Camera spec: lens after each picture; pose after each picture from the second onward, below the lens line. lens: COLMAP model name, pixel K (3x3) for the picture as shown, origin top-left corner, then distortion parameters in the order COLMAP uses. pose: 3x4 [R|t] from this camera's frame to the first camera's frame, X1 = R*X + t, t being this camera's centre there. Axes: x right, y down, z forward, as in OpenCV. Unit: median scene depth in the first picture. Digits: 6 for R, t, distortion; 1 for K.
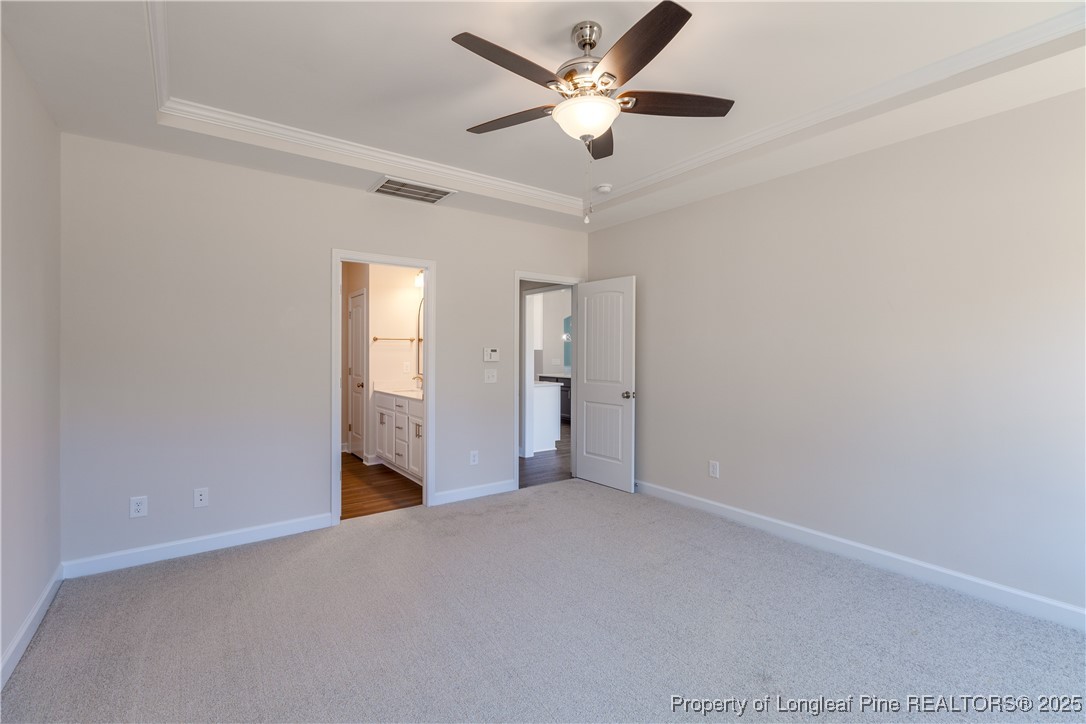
lens RADIAL K [[507.5, 0, 543.0], [0, 507.5, 362.0], [0, 0, 1]] dist [-0.000385, 0.000011]
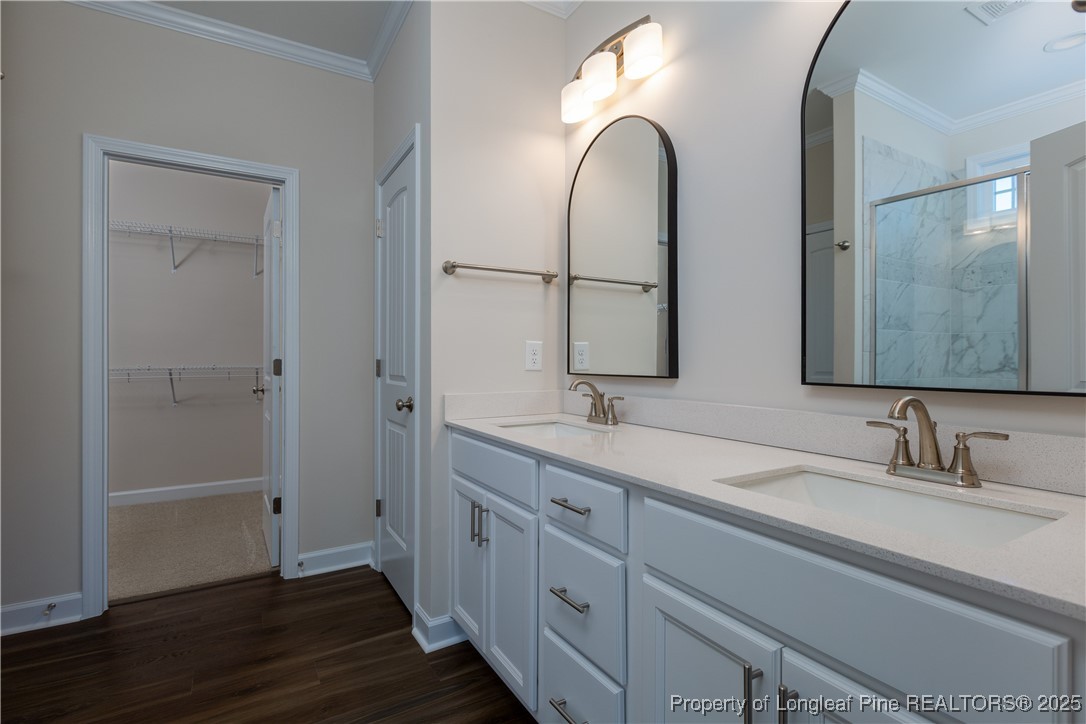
lens RADIAL K [[507.5, 0, 543.0], [0, 507.5, 362.0], [0, 0, 1]] dist [-0.000385, 0.000011]
pose [[0.997211, 0.000790, -0.074633, -0.241458], [-0.002045, 0.999858, -0.016737, 0.021444], [0.074609, 0.016843, 0.997071, 0.664150]]
